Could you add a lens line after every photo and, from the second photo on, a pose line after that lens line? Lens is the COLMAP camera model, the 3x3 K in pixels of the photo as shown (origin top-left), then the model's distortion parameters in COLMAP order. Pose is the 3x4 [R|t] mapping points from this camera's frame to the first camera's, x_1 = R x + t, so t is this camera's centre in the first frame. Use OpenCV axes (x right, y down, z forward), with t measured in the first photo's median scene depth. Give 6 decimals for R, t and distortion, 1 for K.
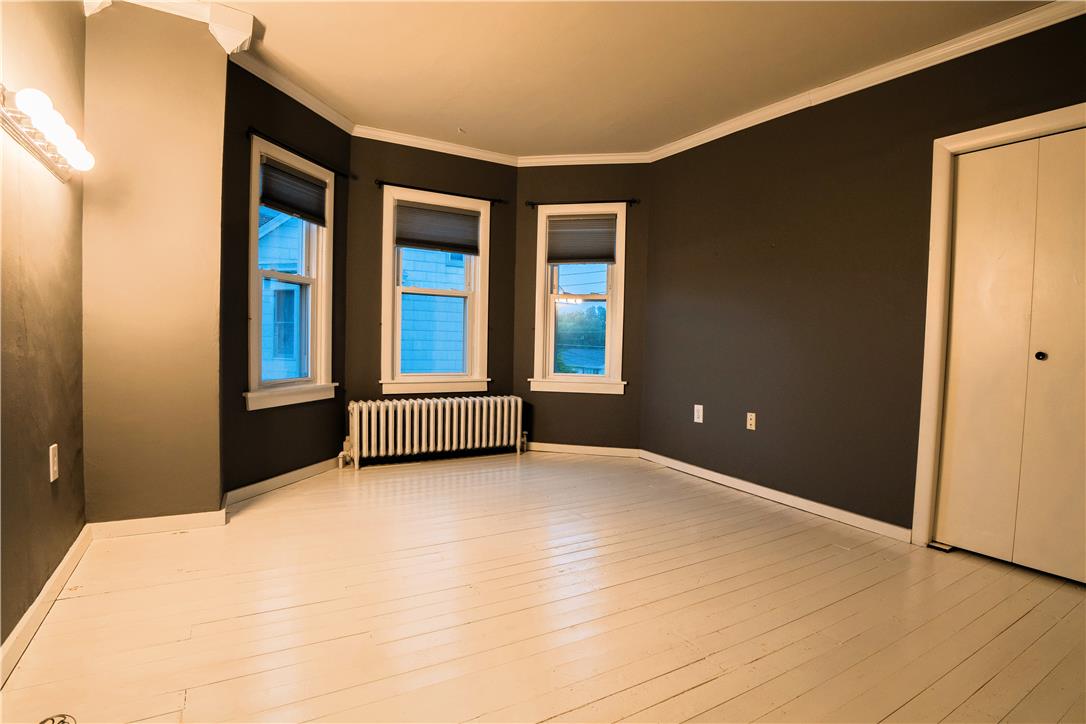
lens RADIAL K [[474.2, 0, 543.0], [0, 474.2, 362.0], [0, 0, 1]] dist [-0.072803, 0.019496]
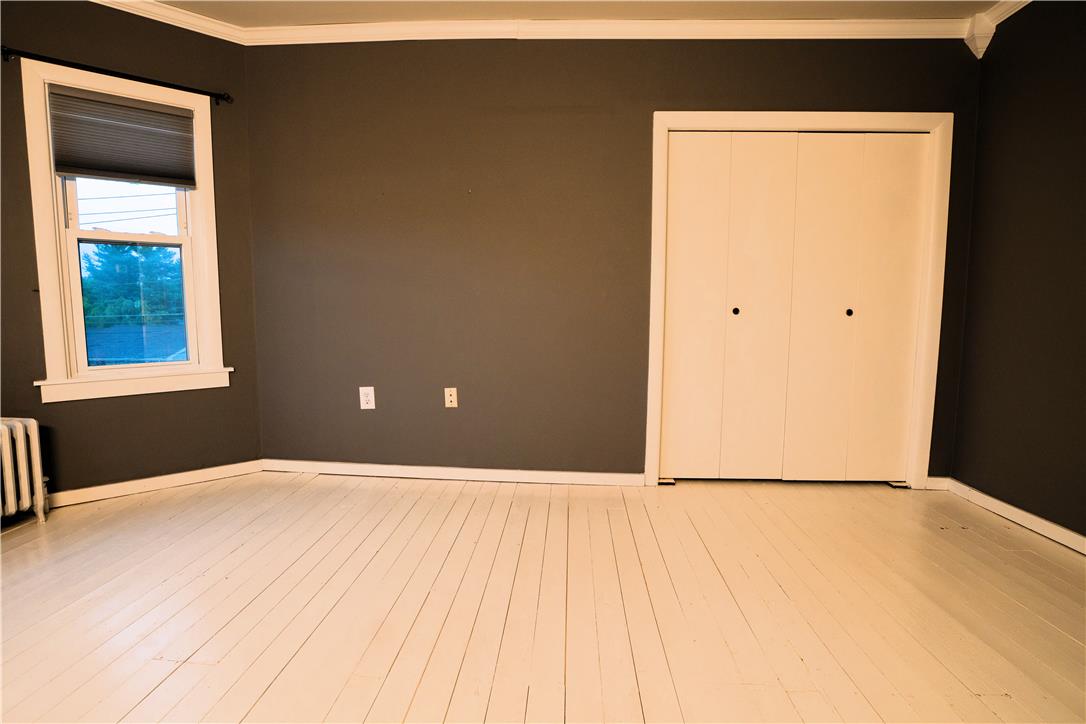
lens RADIAL K [[527.4, 0, 543.0], [0, 527.4, 362.0], [0, 0, 1]] dist [-0.021725, 0.001130]
pose [[0.621343, -0.102100, 0.776858, -0.134688], [0.050936, 0.994640, 0.089983, -0.011941], [-0.781881, -0.016341, 0.623213, 0.175172]]
